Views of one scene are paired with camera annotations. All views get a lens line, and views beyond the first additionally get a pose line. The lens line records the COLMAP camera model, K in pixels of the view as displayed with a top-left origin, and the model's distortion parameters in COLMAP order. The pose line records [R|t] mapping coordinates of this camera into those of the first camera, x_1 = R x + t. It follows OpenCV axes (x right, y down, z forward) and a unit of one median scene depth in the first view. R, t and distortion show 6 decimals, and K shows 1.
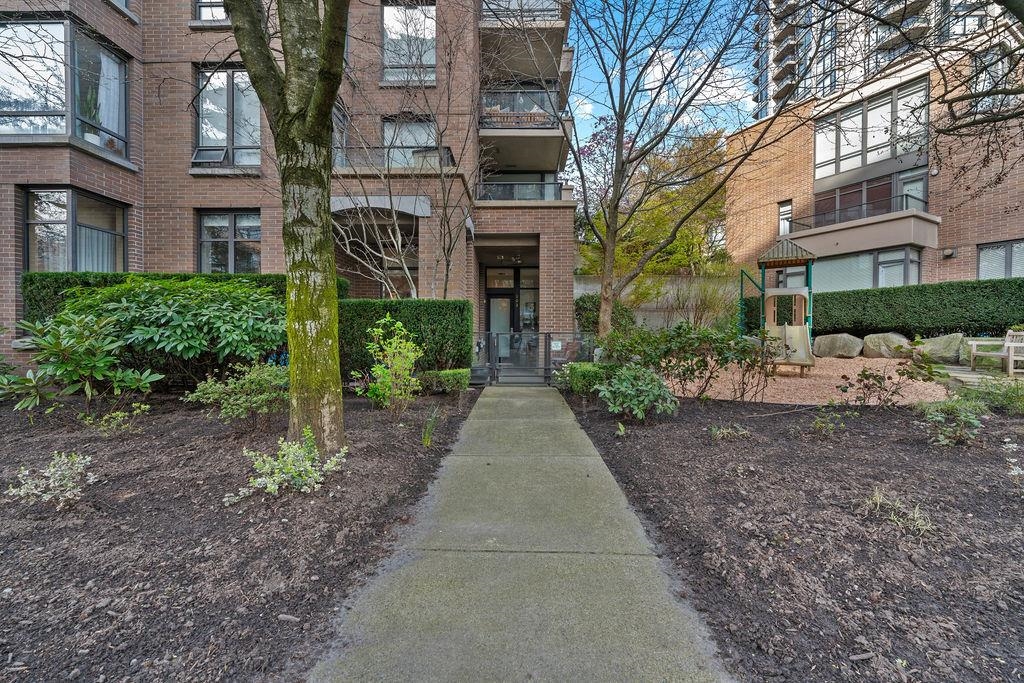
lens RADIAL K [[410.8, 0, 508.7], [0, 410.8, 349.3], [0, 0, 1]] dist [0.000012, -0.000710]
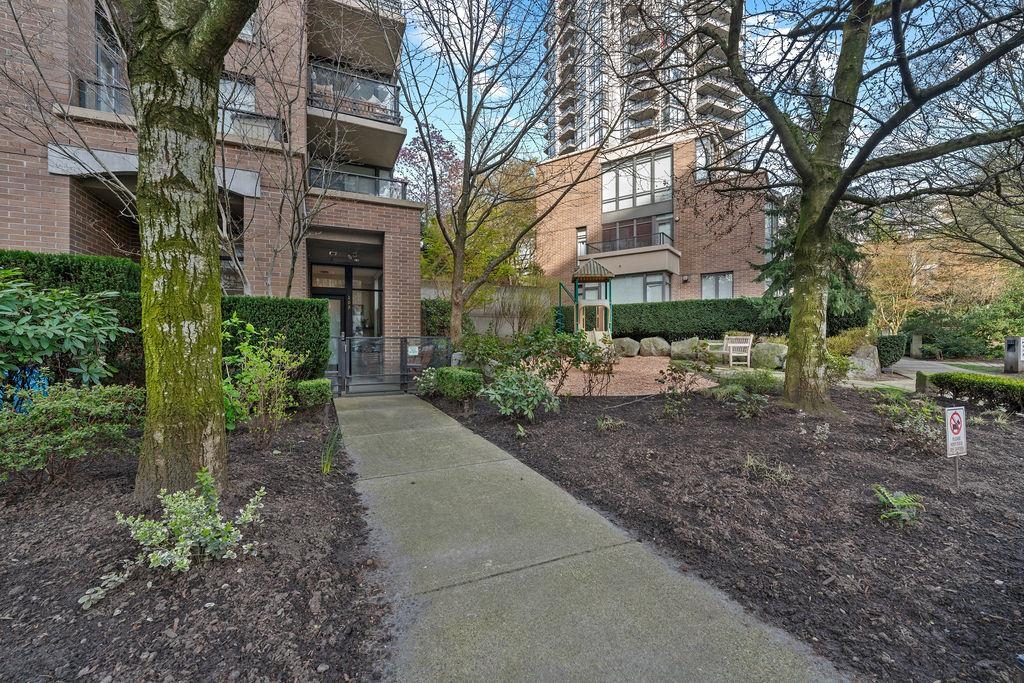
lens RADIAL K [[410.8, 0, 508.7], [0, 410.8, 349.3], [0, 0, 1]] dist [0.000012, -0.000710]
pose [[0.901560, -0.013585, 0.432441, -0.098489], [0.018151, 0.999815, -0.006433, -0.001845], [-0.432273, 0.013649, 0.901639, 0.036040]]
